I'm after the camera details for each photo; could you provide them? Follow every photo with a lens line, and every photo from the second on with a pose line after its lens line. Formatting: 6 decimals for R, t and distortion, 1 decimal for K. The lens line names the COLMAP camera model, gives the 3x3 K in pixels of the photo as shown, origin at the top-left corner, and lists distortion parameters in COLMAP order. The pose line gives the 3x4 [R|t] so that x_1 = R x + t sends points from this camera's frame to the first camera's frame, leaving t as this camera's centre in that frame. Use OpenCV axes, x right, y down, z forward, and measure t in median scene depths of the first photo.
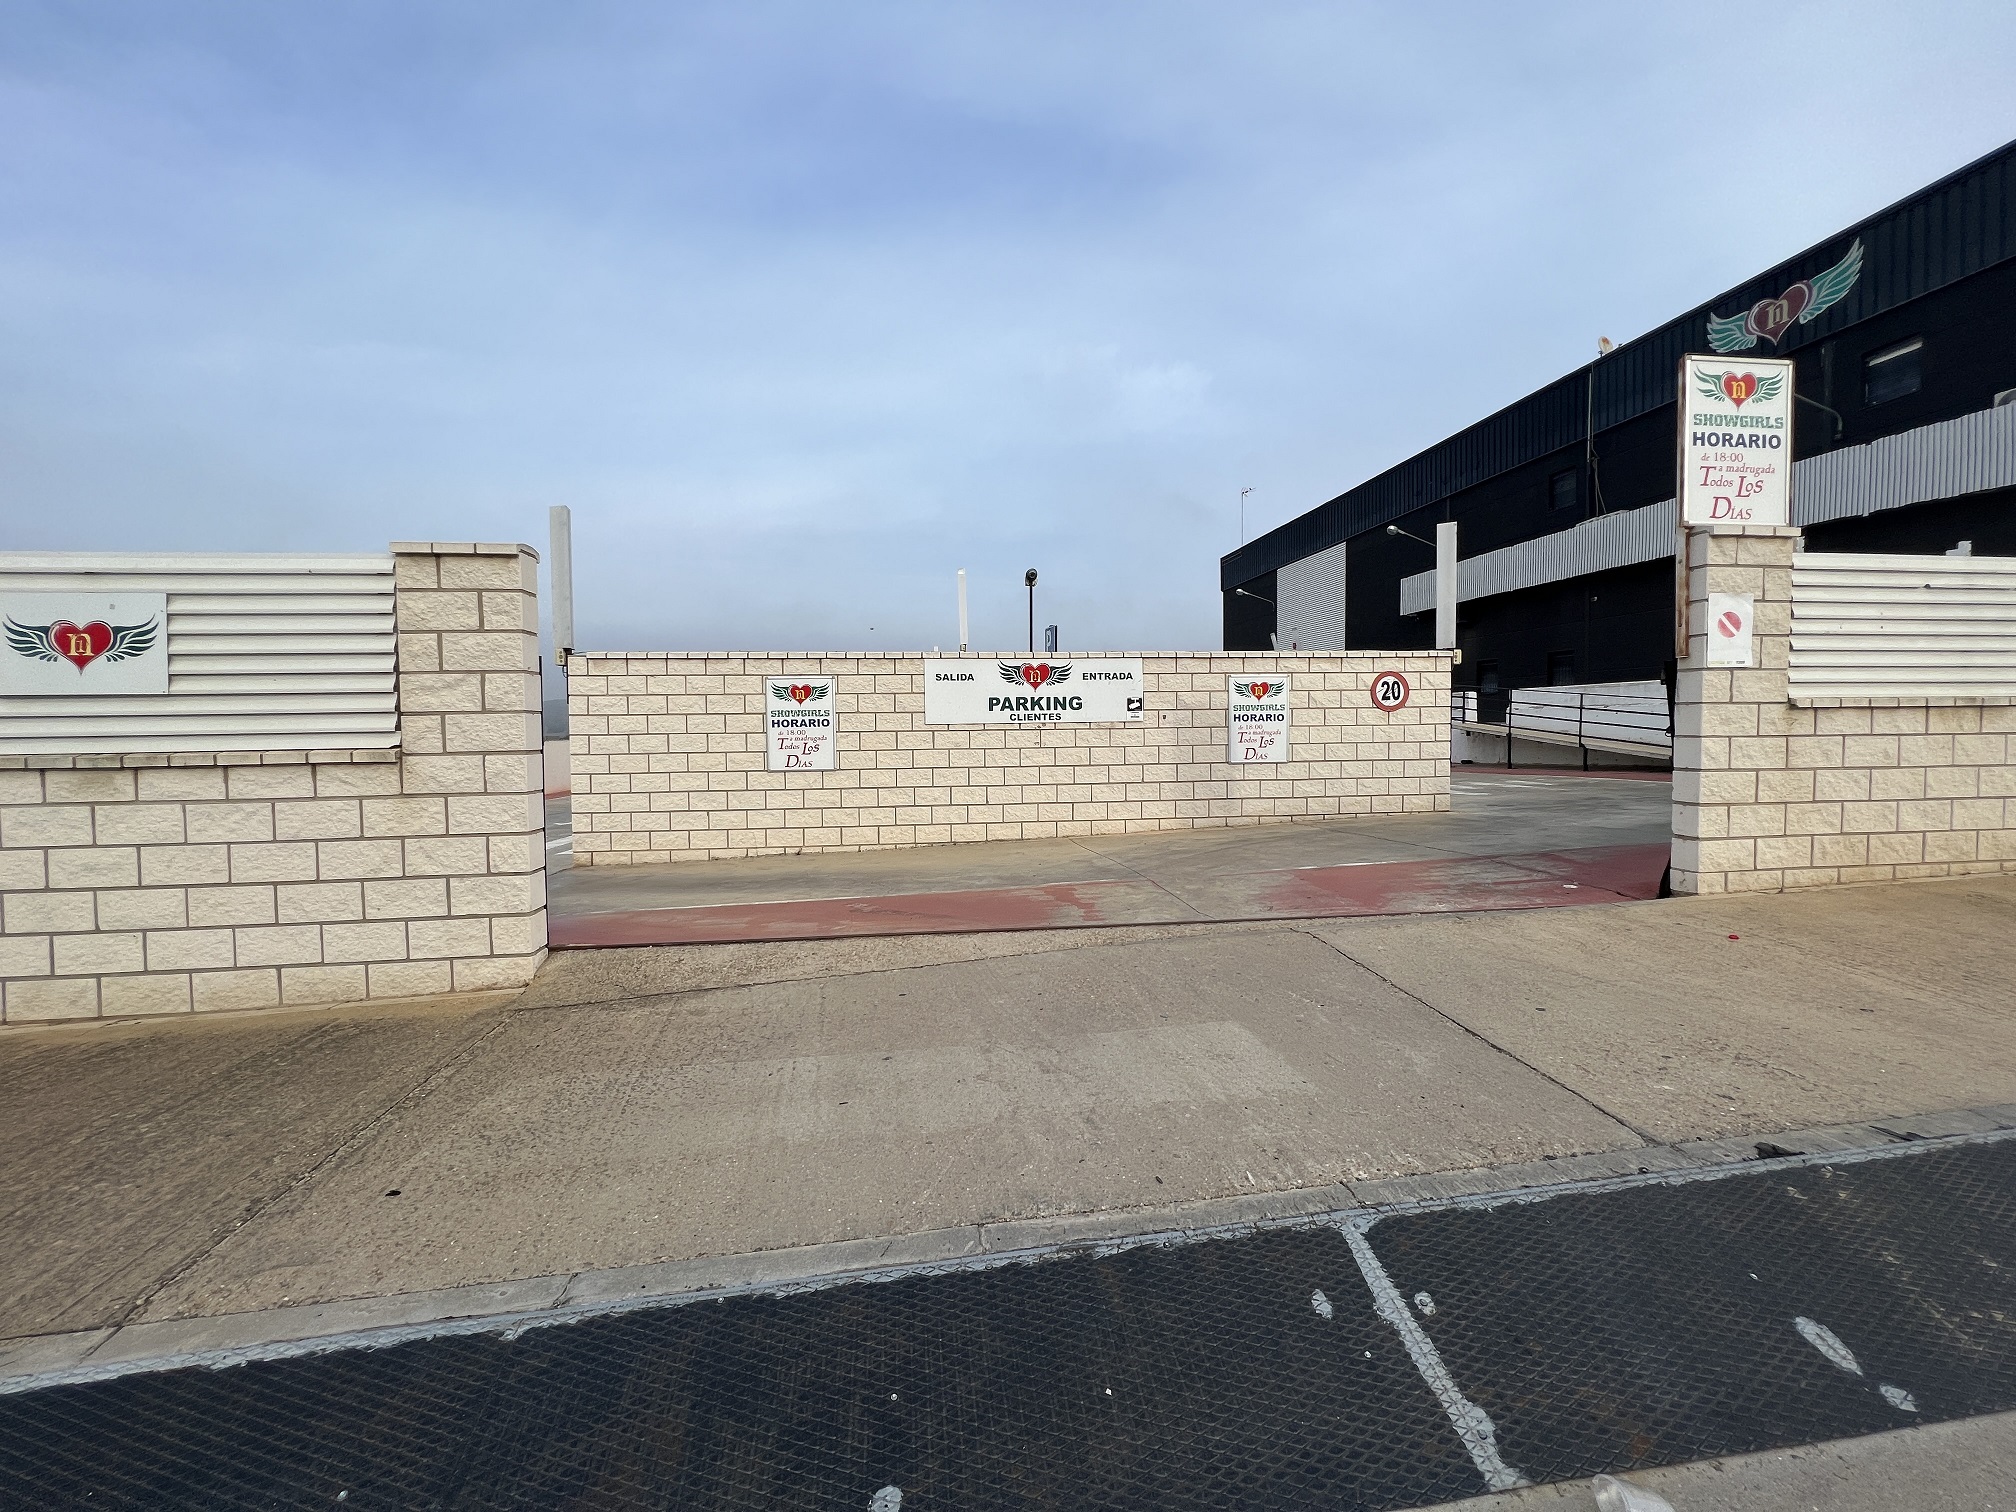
lens RADIAL K [[806.1, 0, 1008.0], [0, 806.1, 756.0], [0, 0, 1]] dist [-0.010027, 0.005636]
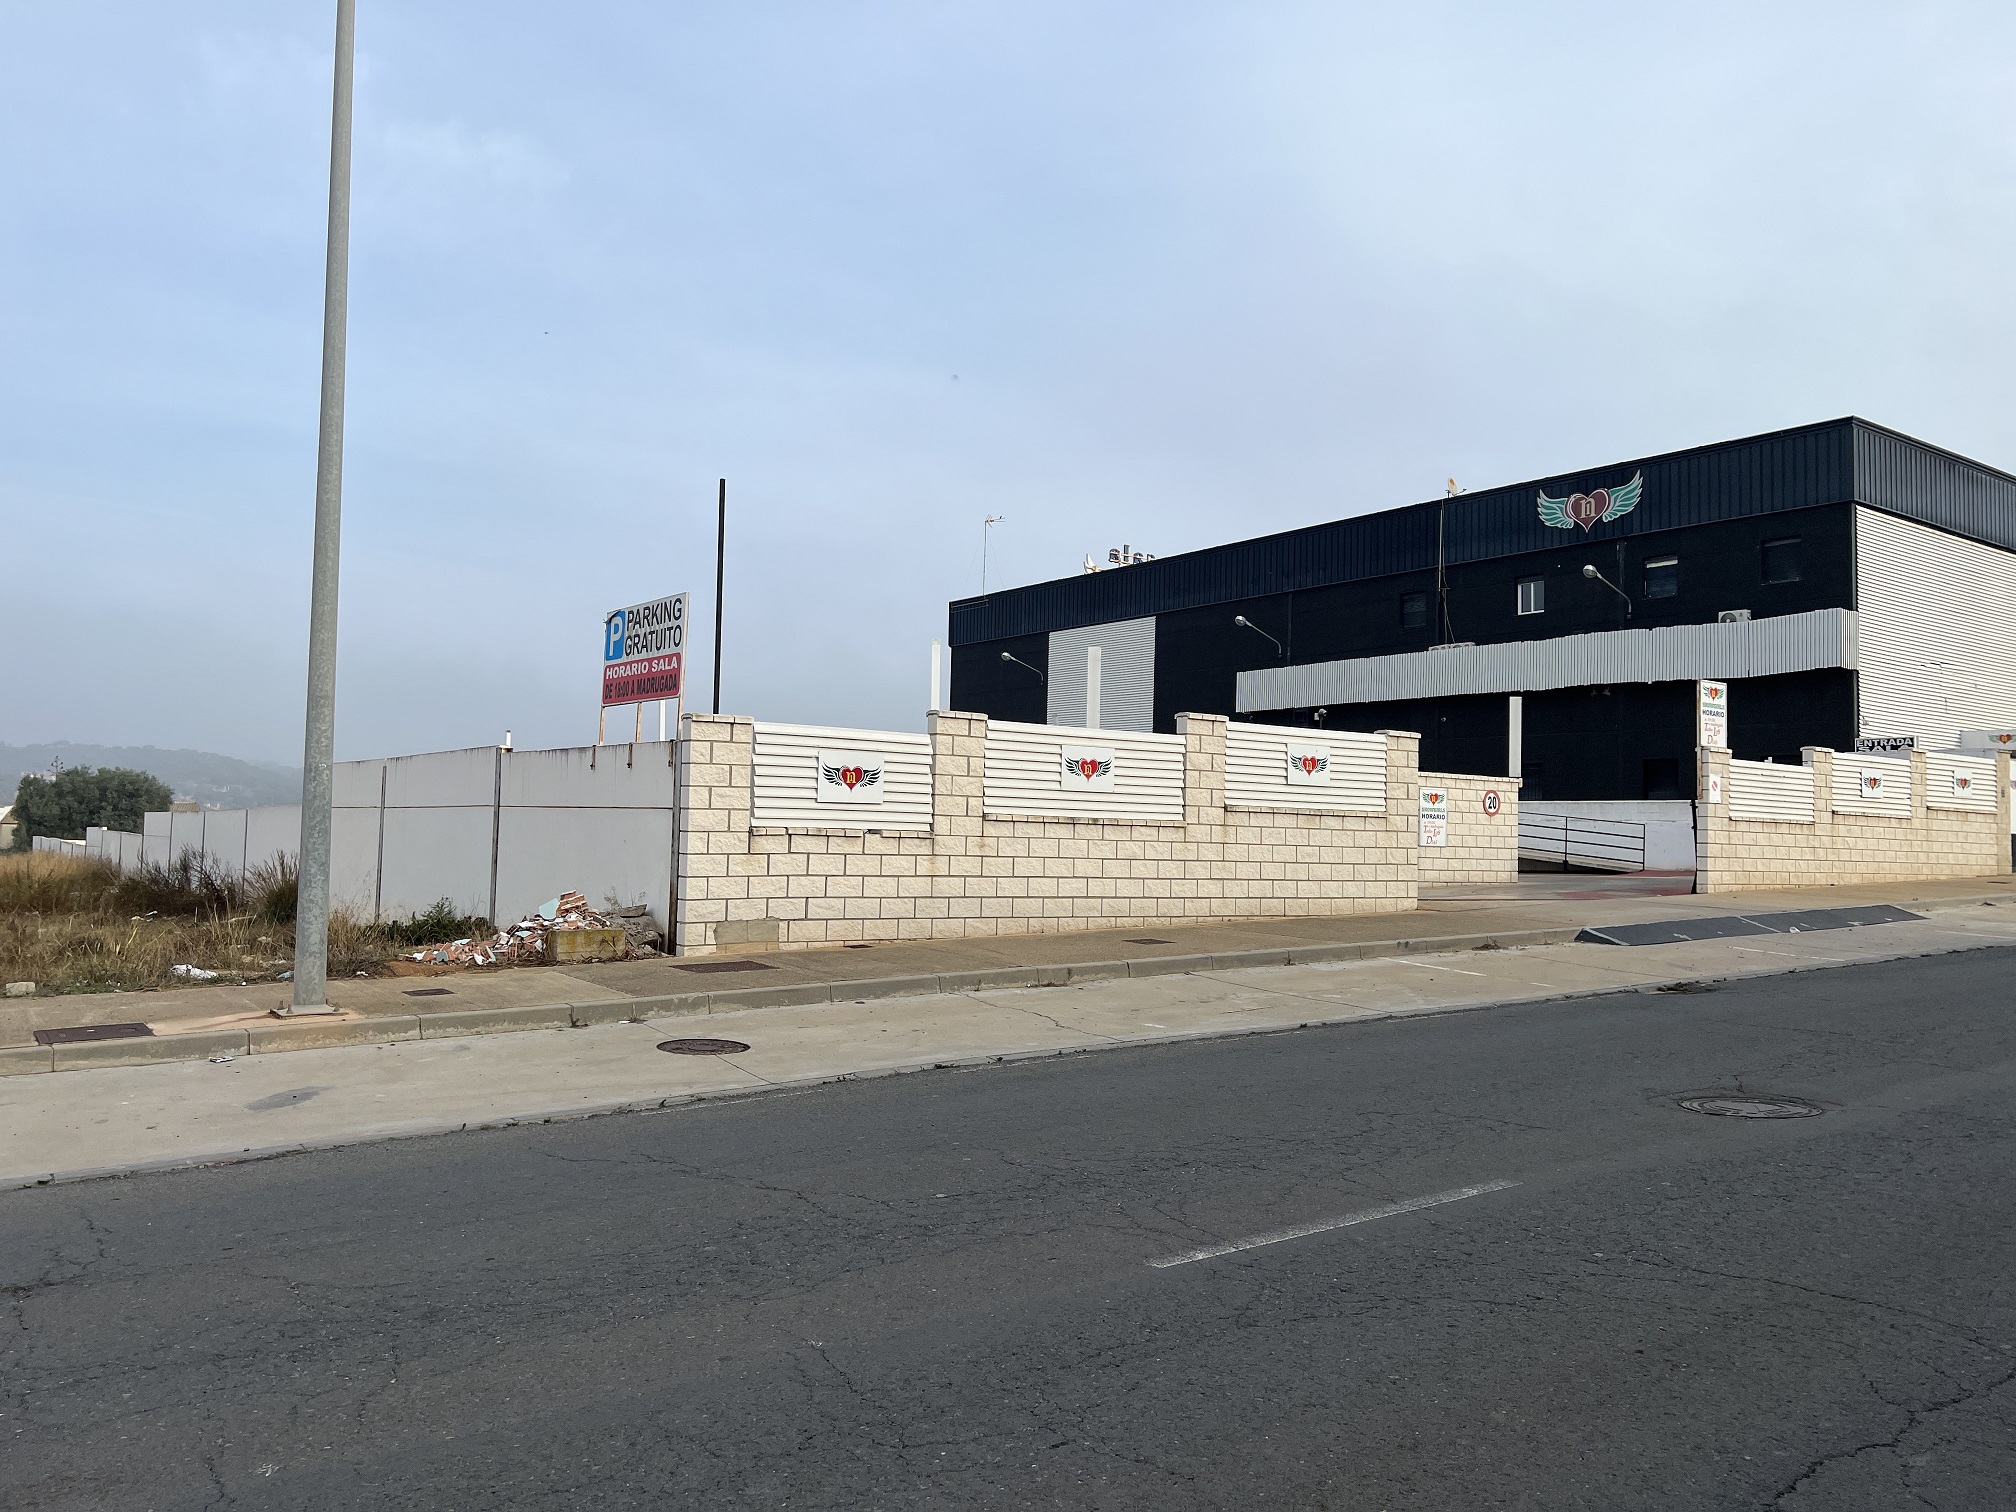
lens RADIAL K [[1502.8, 0, 1009.8], [0, 1502.8, 769.0], [0, 0, 1]] dist [0.068077, -0.087776]
pose [[0.875701, 0.056608, 0.479525, -1.891197], [-0.016798, 0.996074, -0.086911, 0.133617], [-0.482562, 0.068053, 0.873214, -1.195224]]
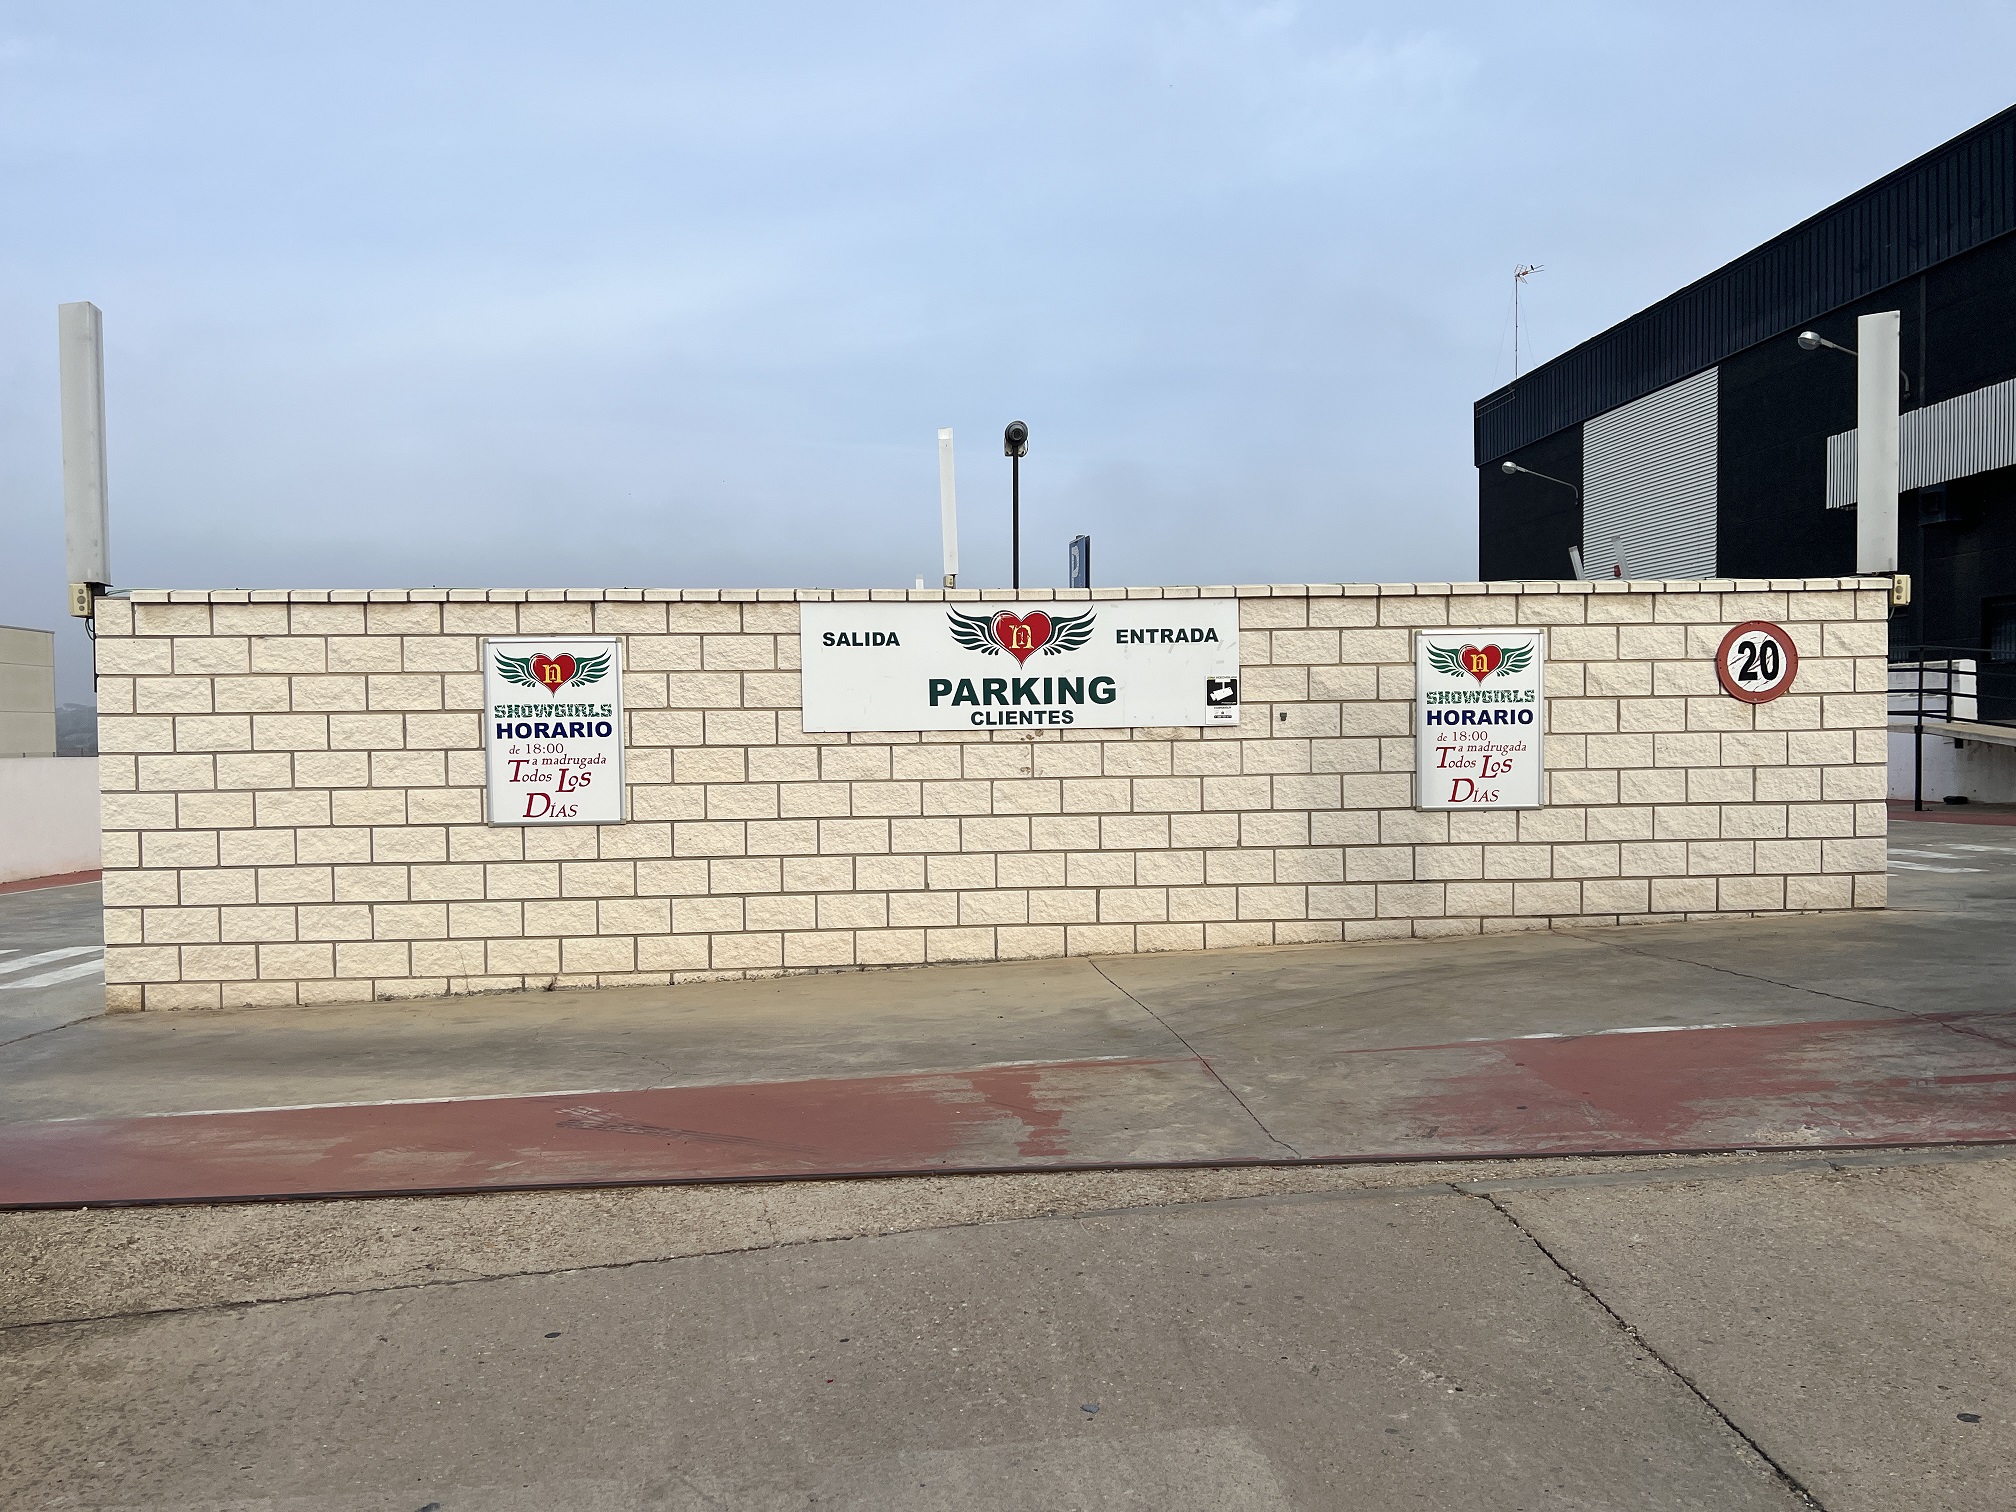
lens RADIAL K [[1502.8, 0, 1009.8], [0, 1502.8, 769.0], [0, 0, 1]] dist [0.068077, -0.087776]
pose [[0.998765, 0.000167, -0.049674, 0.074671], [-0.000602, 0.999962, -0.008751, -0.007984], [0.049671, 0.008770, 0.998727, 0.063525]]
